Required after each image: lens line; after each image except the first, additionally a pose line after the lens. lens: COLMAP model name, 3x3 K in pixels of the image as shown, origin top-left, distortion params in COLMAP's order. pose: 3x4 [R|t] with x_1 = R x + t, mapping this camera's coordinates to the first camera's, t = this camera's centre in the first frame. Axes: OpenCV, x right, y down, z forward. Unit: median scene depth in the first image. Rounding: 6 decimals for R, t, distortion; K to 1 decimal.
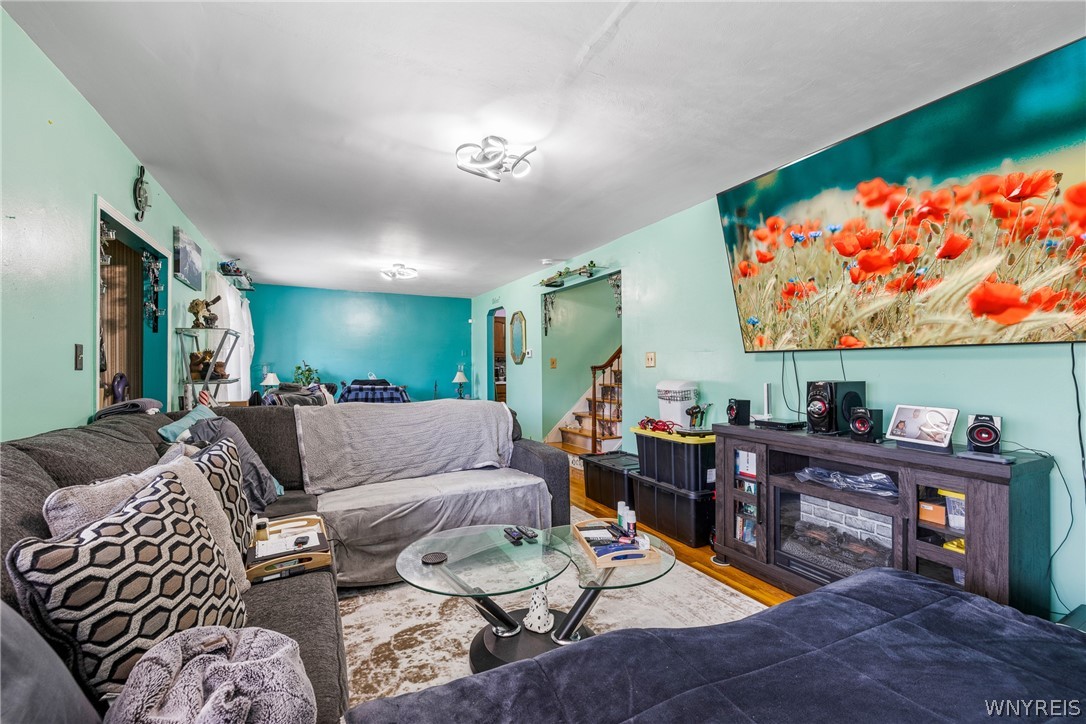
lens RADIAL K [[455.3, 0, 536.9], [0, 455.3, 360.3], [0, 0, 1]] dist [0.001007, -0.000048]
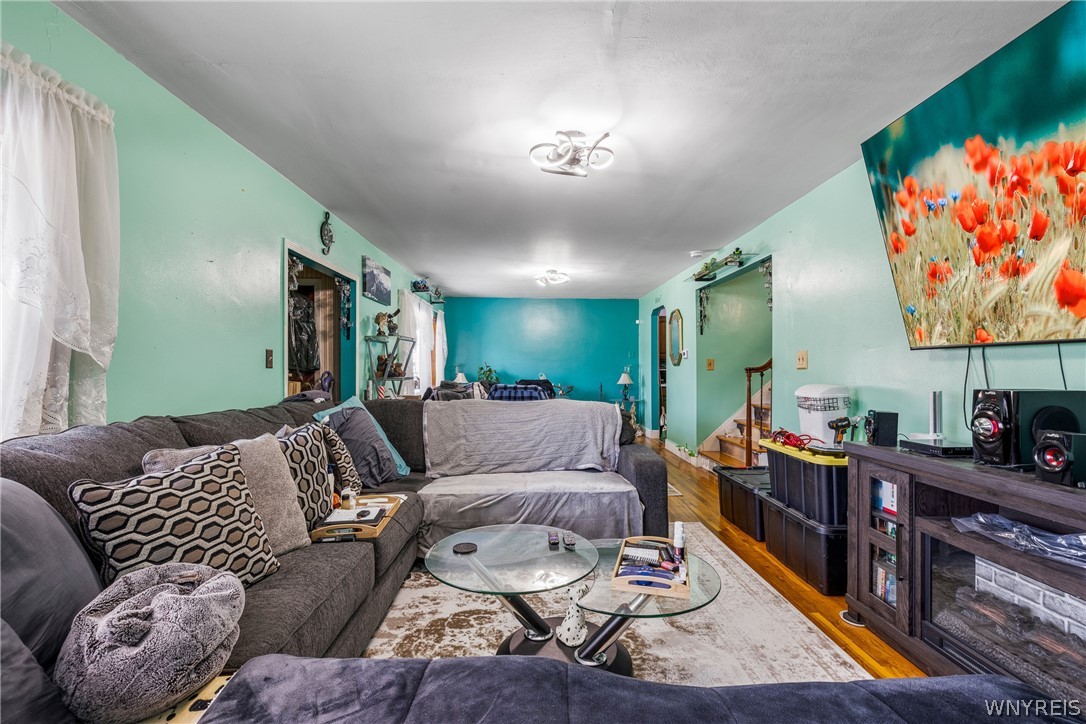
lens RADIAL K [[452.4, 0, 542.4], [0, 452.4, 366.5], [0, 0, 1]] dist [0.001225, -0.000044]
pose [[0.909614, 0.002919, -0.415443, 0.237978], [0.000902, 0.999959, 0.009002, 0.003762], [0.415453, -0.008563, 0.909575, 0.081680]]
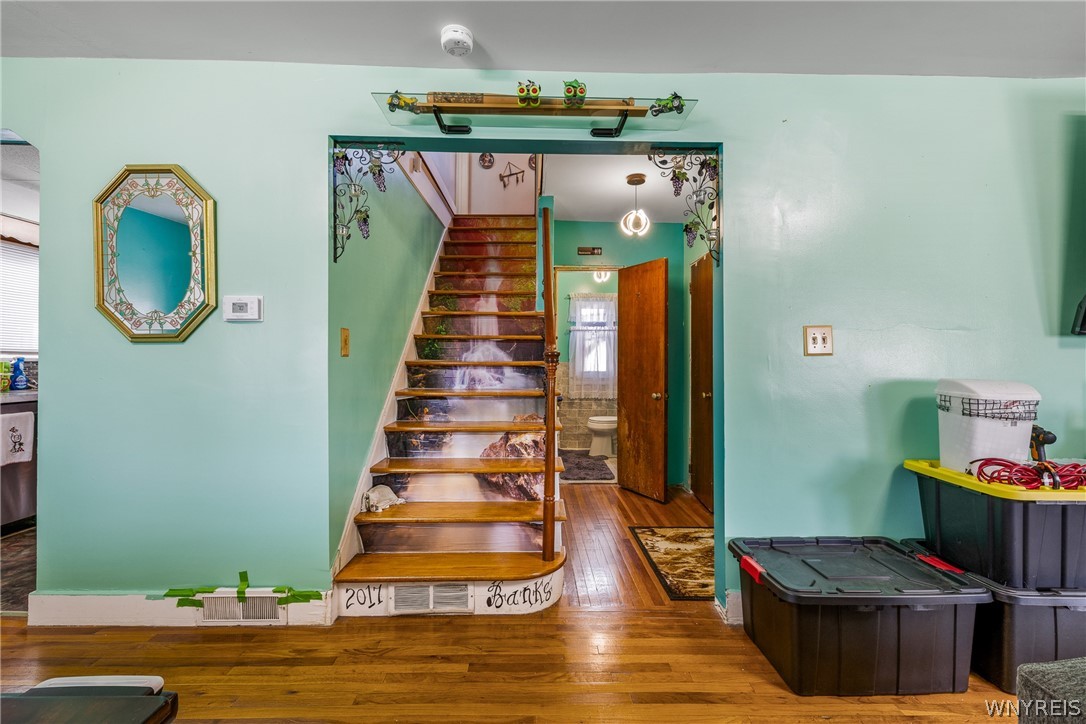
lens RADIAL K [[455.3, 0, 536.9], [0, 455.3, 360.3], [0, 0, 1]] dist [0.001007, -0.000048]
pose [[0.420211, -0.000629, 0.907426, -0.505203], [-0.016914, 0.999821, 0.008525, 0.030722], [-0.907269, -0.018930, 0.420125, 1.578931]]
